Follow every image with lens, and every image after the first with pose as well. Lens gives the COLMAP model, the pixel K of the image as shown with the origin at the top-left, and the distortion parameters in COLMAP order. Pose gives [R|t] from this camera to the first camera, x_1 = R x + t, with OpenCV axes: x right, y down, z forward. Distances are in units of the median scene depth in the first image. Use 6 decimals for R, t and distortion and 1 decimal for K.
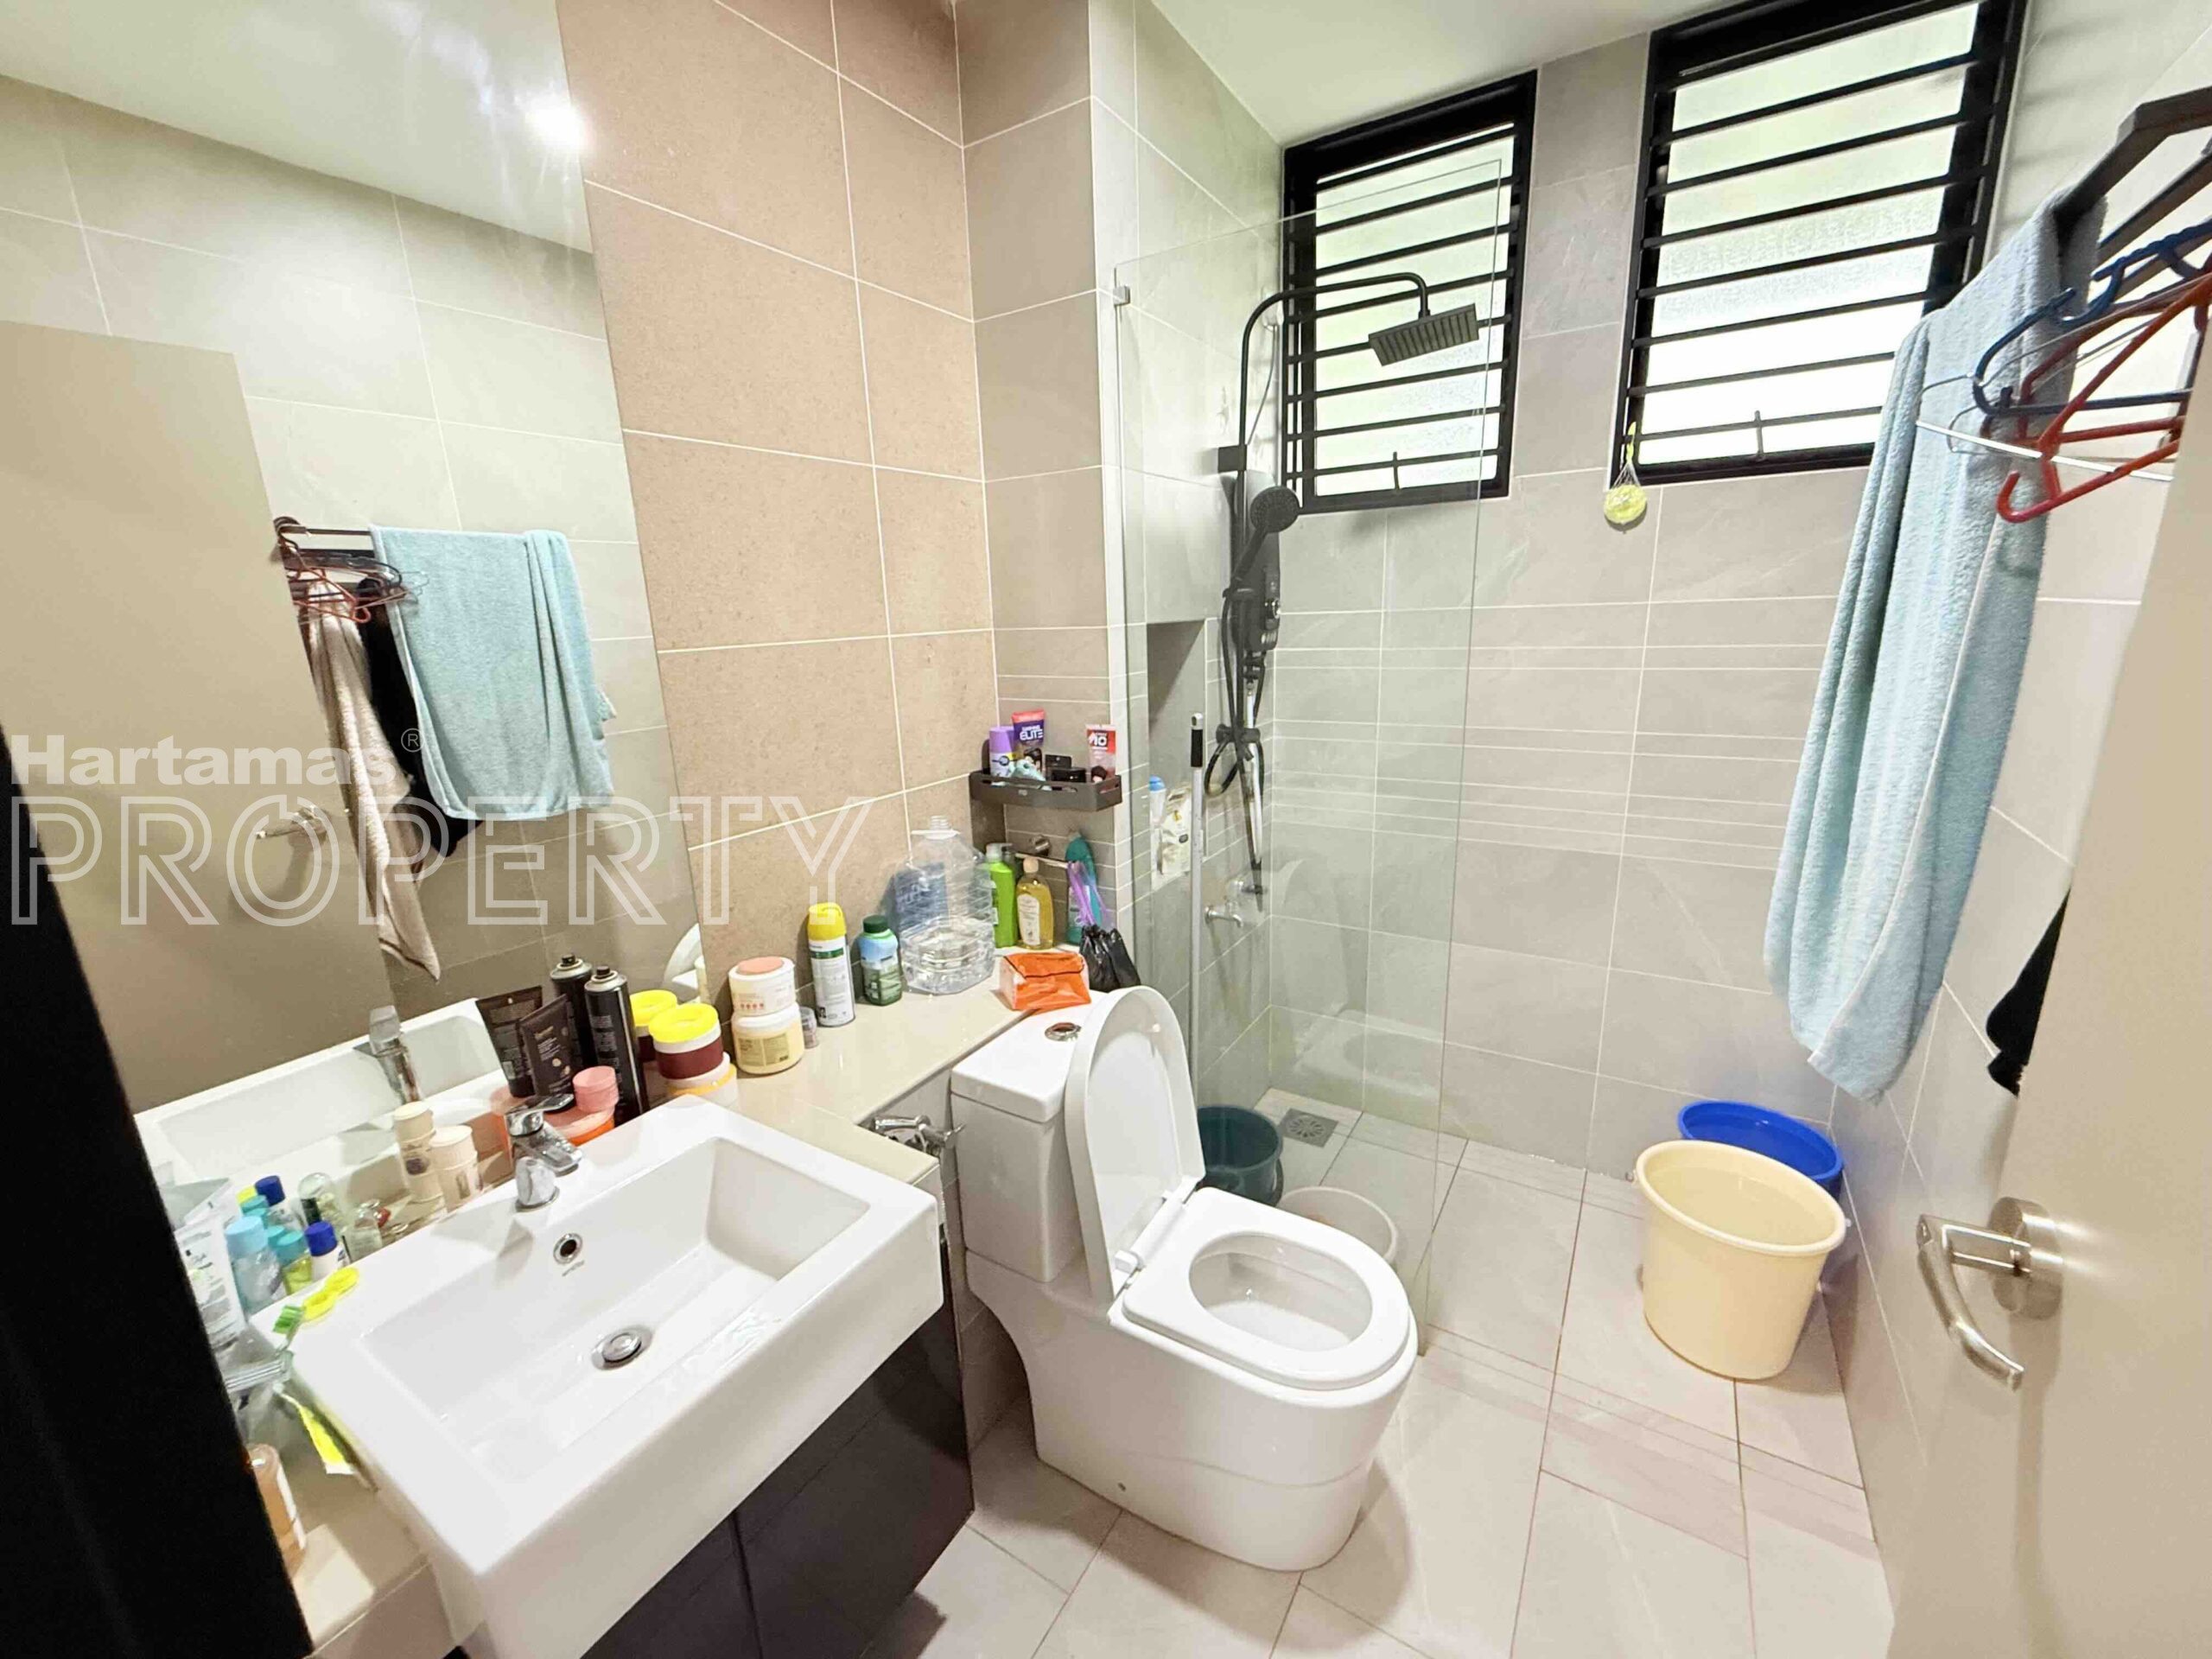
lens RADIAL K [[887.9, 0, 1108.5], [0, 887.9, 828.8], [0, 0, 1]] dist [0.004018, 0.001152]
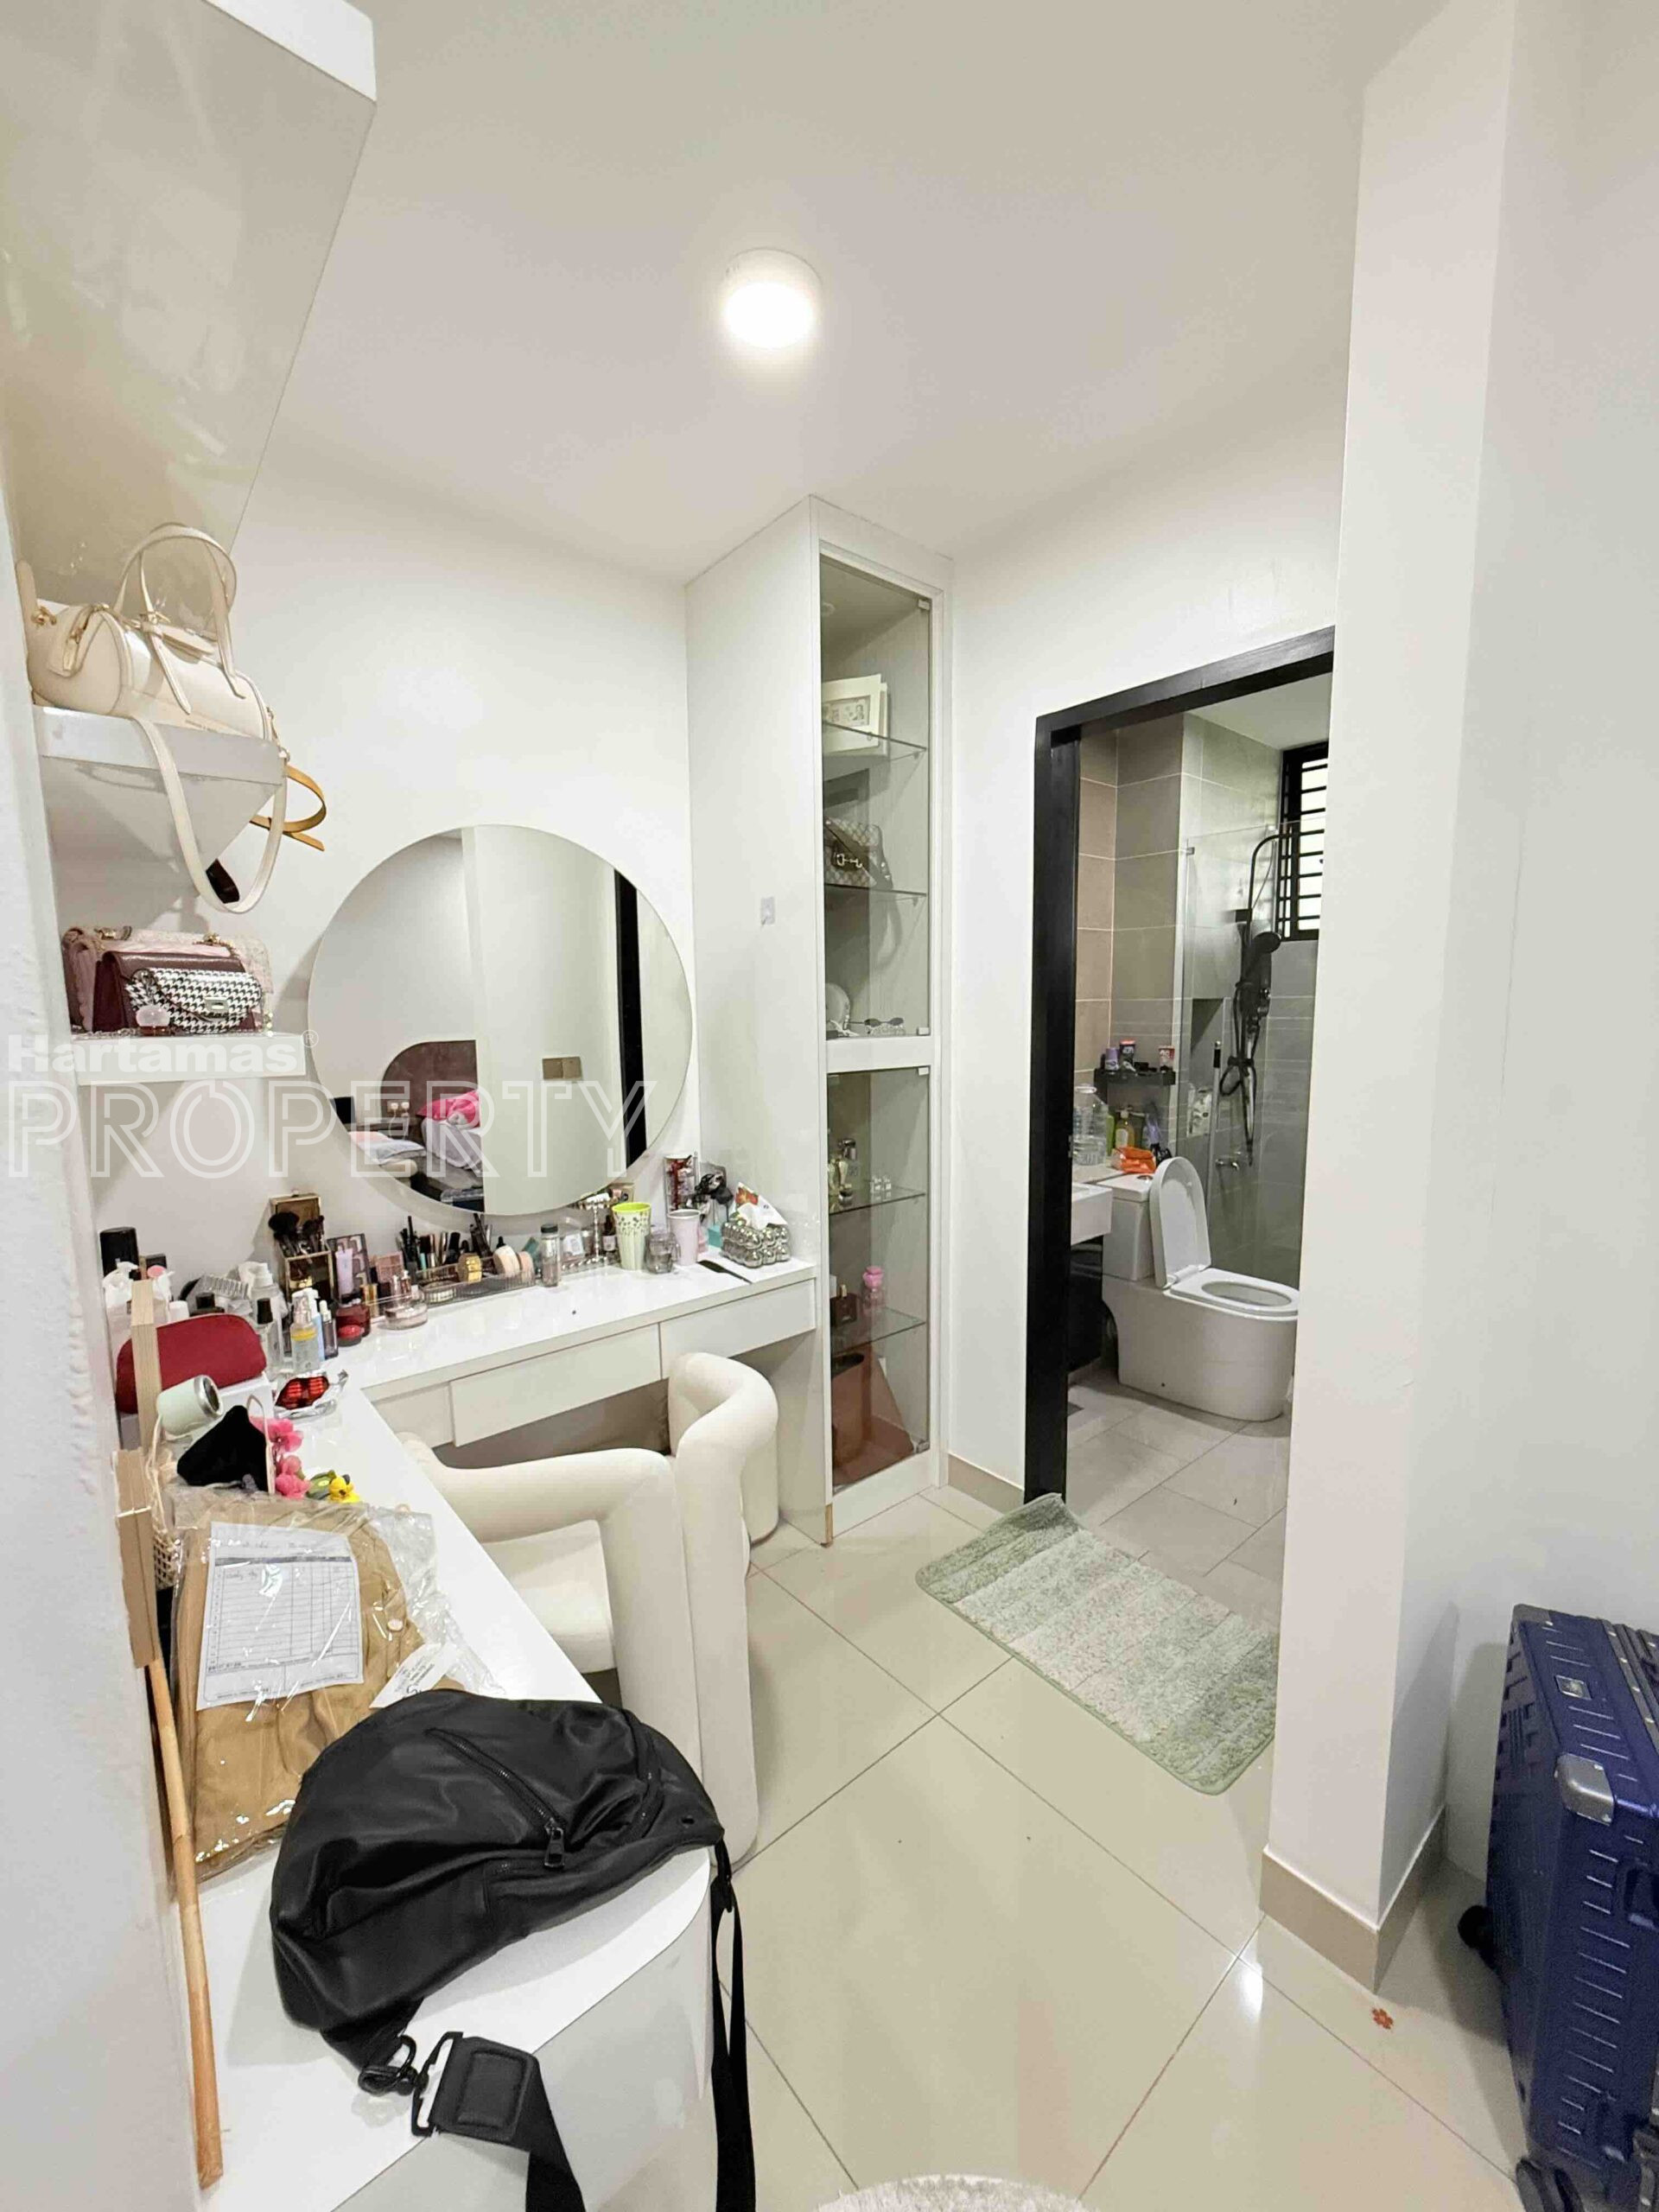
lens RADIAL K [[887.9, 0, 829.1], [0, 887.9, 1110.4], [0, 0, 1]] dist [0.004018, 0.001152]
pose [[0.952364, 0.059347, -0.299134, -0.118710], [-0.095576, 0.989550, -0.107965, 0.301404], [0.289600, 0.131412, 0.948084, -1.060995]]
